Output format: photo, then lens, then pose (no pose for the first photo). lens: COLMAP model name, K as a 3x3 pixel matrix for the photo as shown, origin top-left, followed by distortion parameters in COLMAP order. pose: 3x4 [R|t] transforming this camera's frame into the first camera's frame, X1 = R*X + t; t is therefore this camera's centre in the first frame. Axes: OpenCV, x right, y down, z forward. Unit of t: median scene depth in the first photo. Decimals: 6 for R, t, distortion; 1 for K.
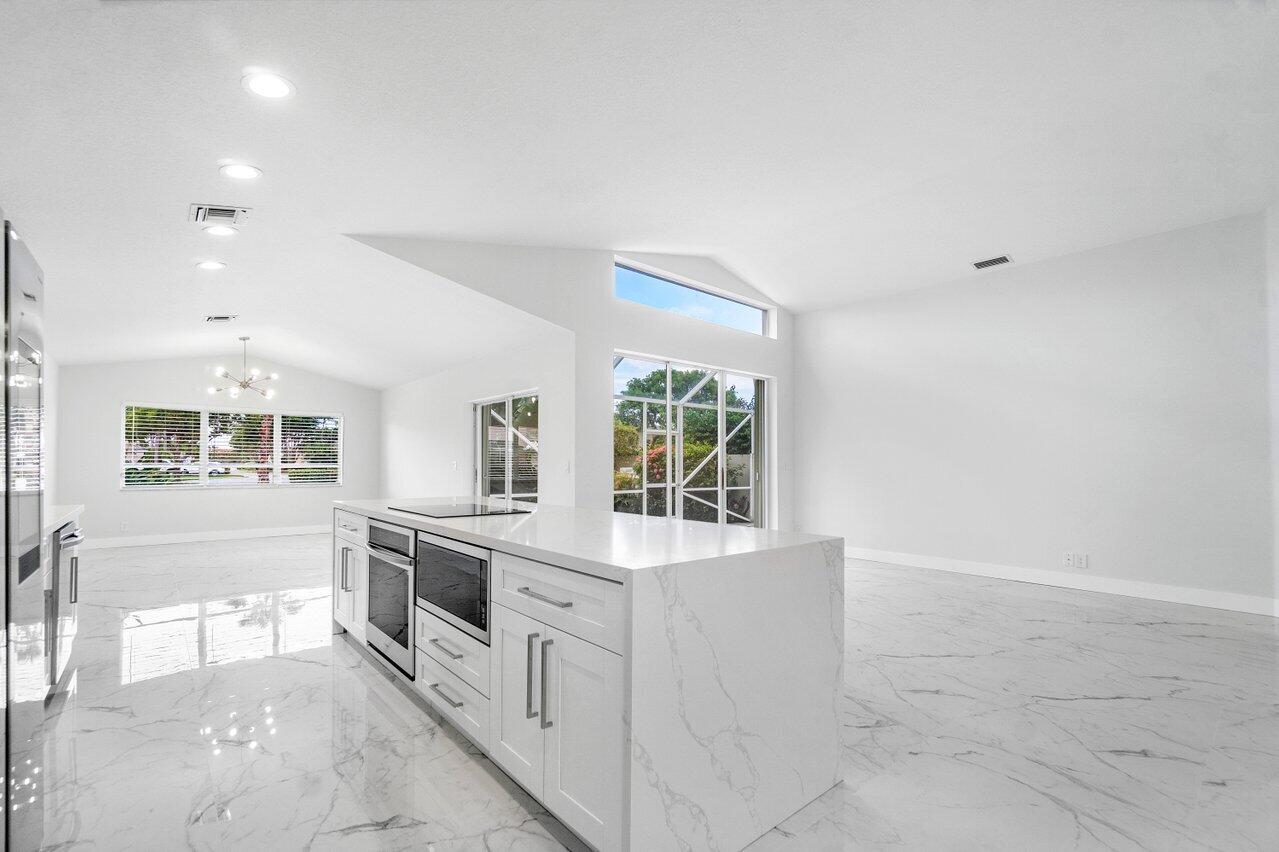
lens RADIAL K [[542.3, 0, 640.1], [0, 542.3, 456.7], [0, 0, 1]] dist [-0.000703, -0.000168]
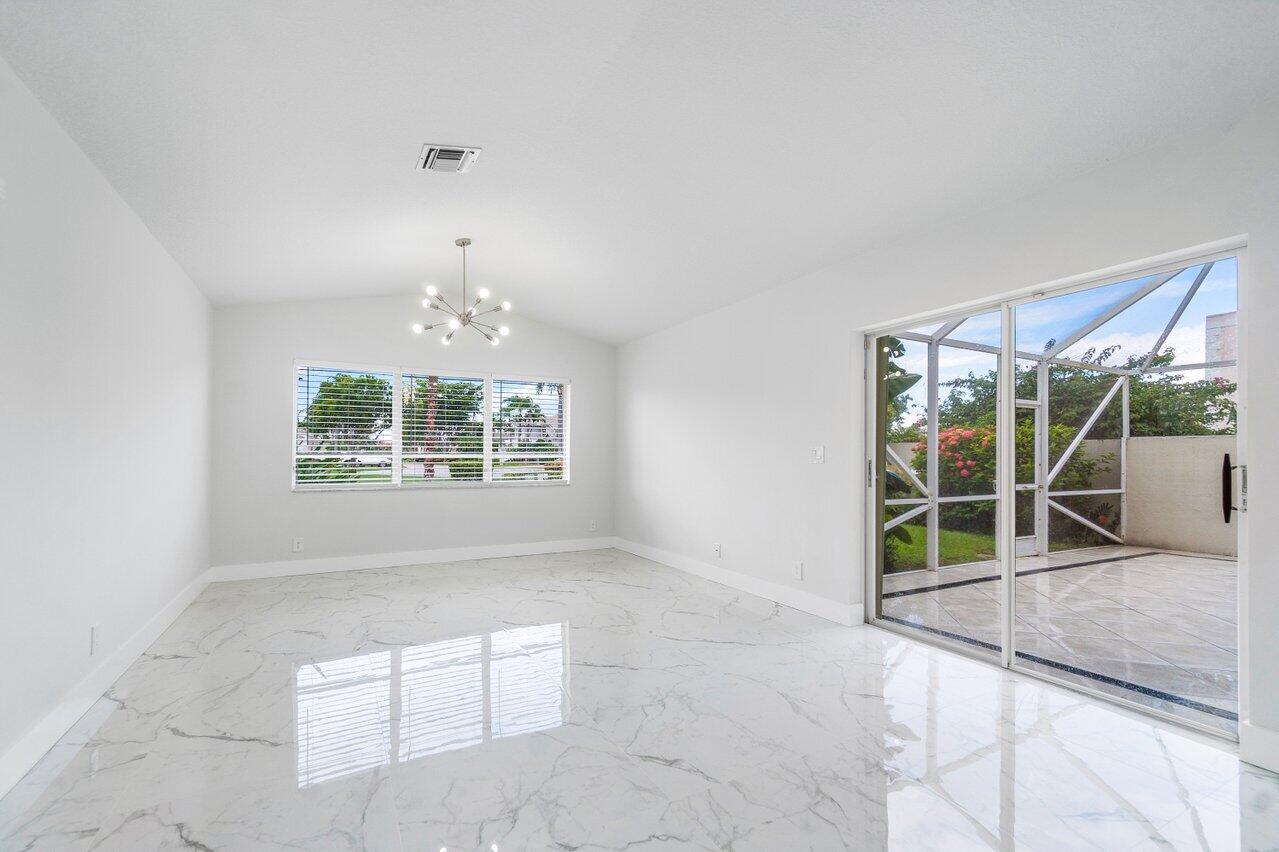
lens RADIAL K [[557.2, 0, 641.5], [0, 557.2, 453.8], [0, 0, 1]] dist [-0.002870, -0.000382]
pose [[0.974606, -0.001257, -0.223925, -0.397433], [0.003320, 0.999955, 0.008835, 0.010761], [0.223904, -0.009354, 0.974566, 0.439114]]
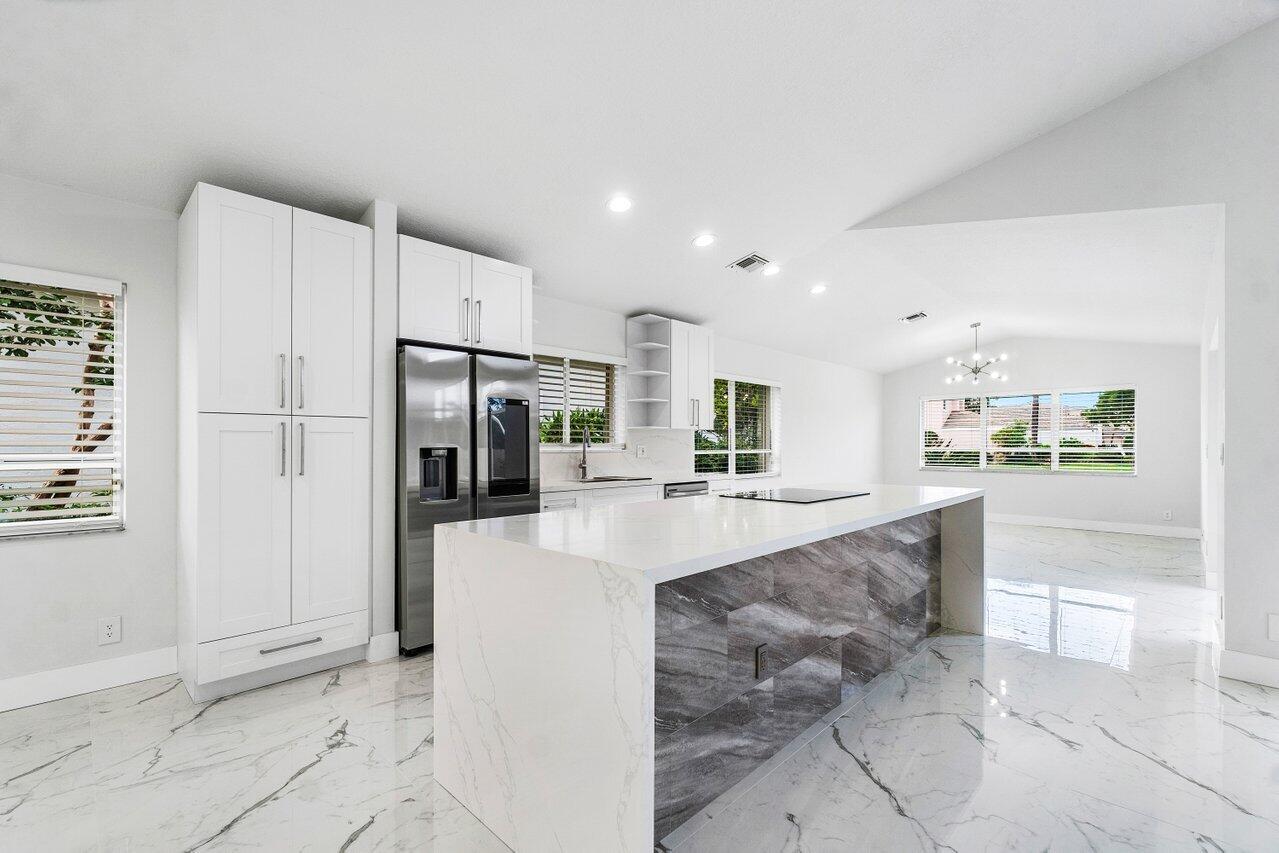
lens RADIAL K [[558.8, 0, 636.8], [0, 558.8, 444.2], [0, 0, 1]] dist [-0.006006, -0.000295]
pose [[0.062323, -0.008458, -0.998020, 0.276166], [0.011673, 0.999902, -0.007745, 0.006841], [0.997988, -0.011167, 0.062416, 0.291385]]
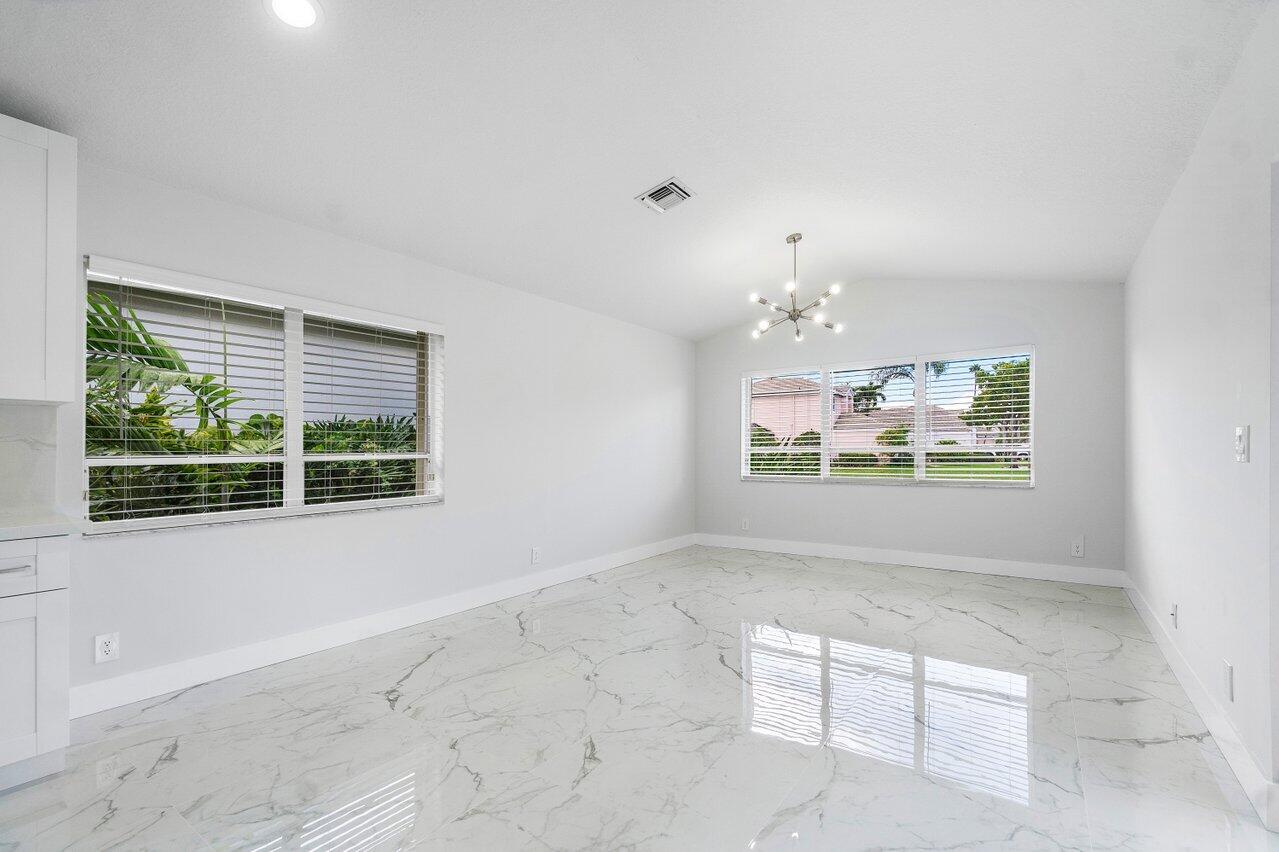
lens RADIAL K [[575.5, 0, 638.7], [0, 575.5, 442.4], [0, 0, 1]] dist [-0.000159, -0.000003]
pose [[0.226163, -0.017260, -0.973937, -0.148976], [0.019672, 0.999720, -0.013149, 0.013754], [0.973891, -0.016186, 0.226439, 0.679422]]
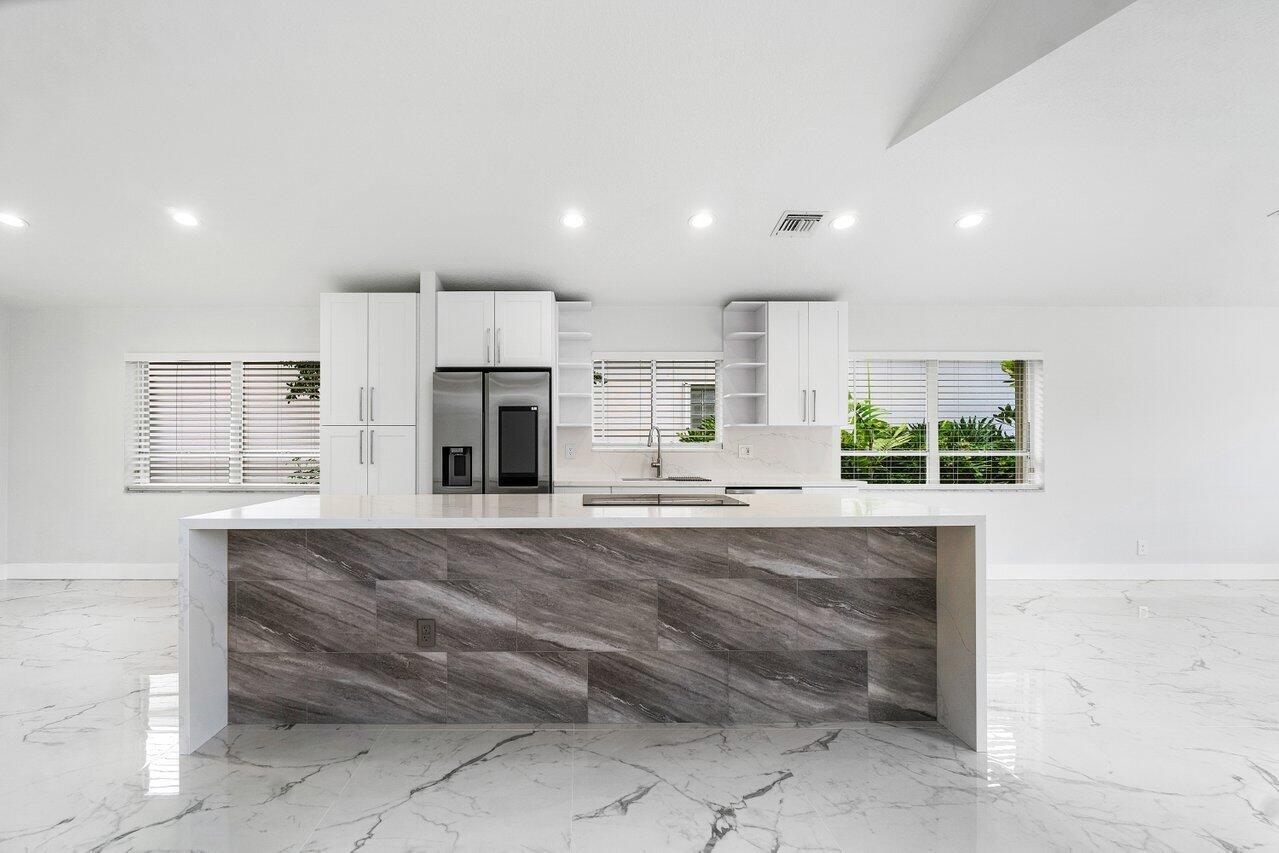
lens RADIAL K [[574.2, 0, 587.2], [0, 574.2, 441.9], [0, 0, 1]] dist [-0.002548, -0.000179]
pose [[-0.667788, -0.010045, -0.744284, 0.180923], [0.004236, 0.999841, -0.017294, 0.010644], [0.744340, -0.014701, -0.667639, 0.675749]]
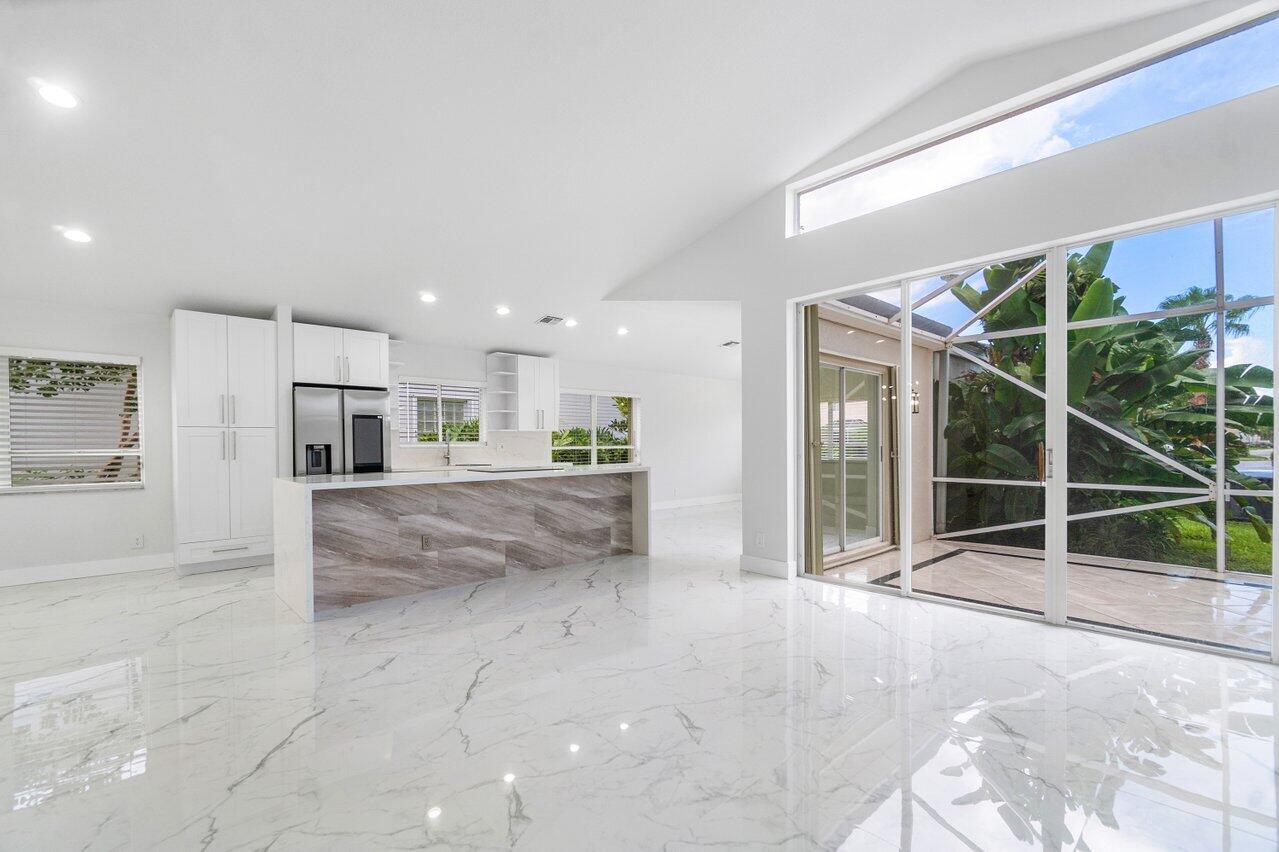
lens RADIAL K [[557.2, 0, 641.5], [0, 557.2, 453.8], [0, 0, 1]] dist [-0.002870, -0.000382]
pose [[0.013565, 0.009024, -0.999867, 0.608925], [0.019745, 0.999762, 0.009291, 0.019600], [0.999713, -0.019868, 0.013384, 0.605095]]
